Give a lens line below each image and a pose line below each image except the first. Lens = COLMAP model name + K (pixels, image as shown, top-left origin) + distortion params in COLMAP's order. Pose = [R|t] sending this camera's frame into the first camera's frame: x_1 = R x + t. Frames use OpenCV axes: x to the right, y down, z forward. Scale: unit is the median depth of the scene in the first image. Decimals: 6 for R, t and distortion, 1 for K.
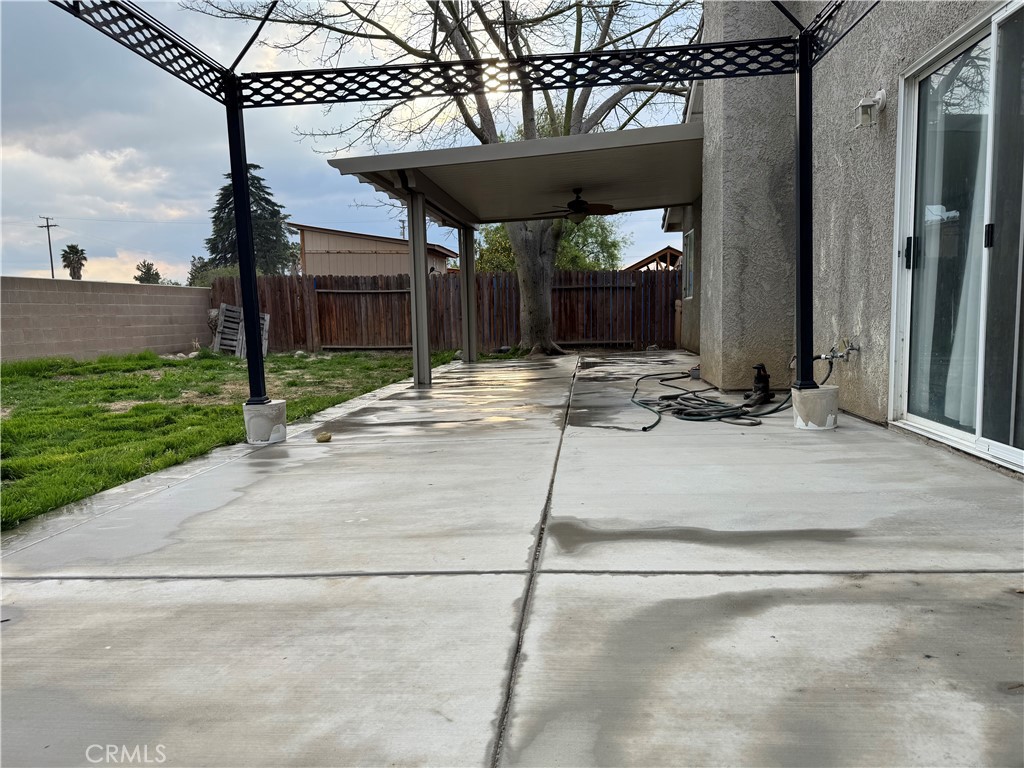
lens RADIAL K [[715.6, 0, 512.8], [0, 715.6, 385.3], [0, 0, 1]] dist [0.117848, -0.175773]
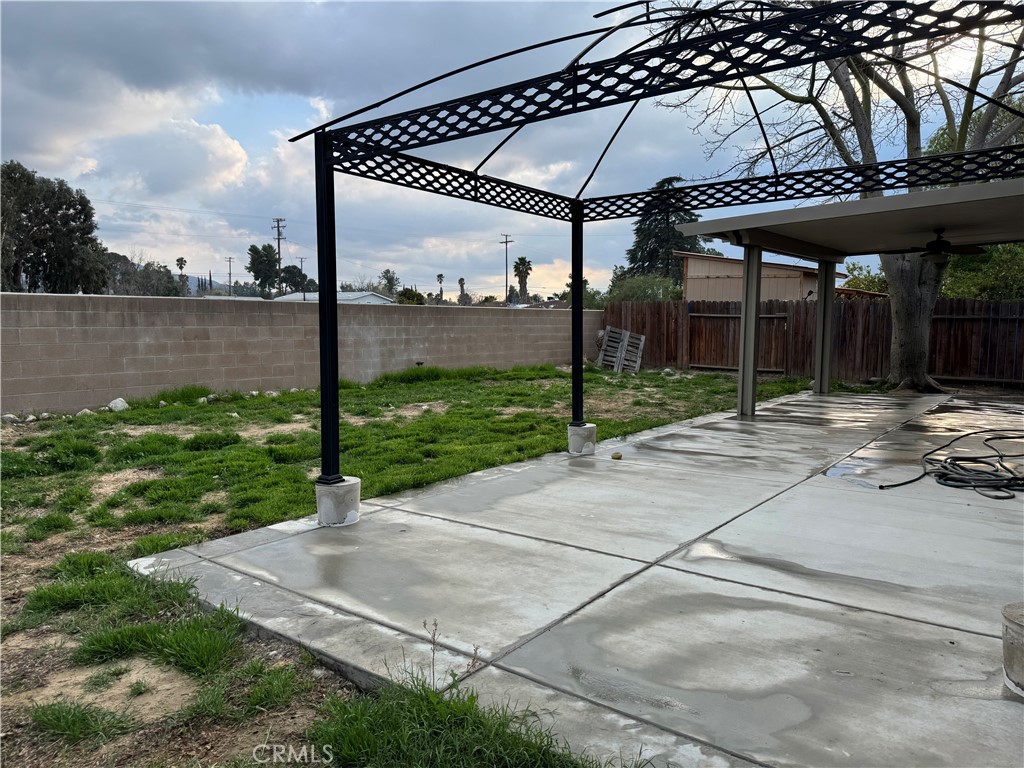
lens RADIAL K [[715.6, 0, 512.8], [0, 715.6, 385.3], [0, 0, 1]] dist [0.117848, -0.175773]
pose [[0.851267, 0.080003, -0.518597, 0.200739], [-0.082627, 0.996416, 0.018084, -0.052237], [0.518186, 0.027456, 0.854827, -0.205078]]
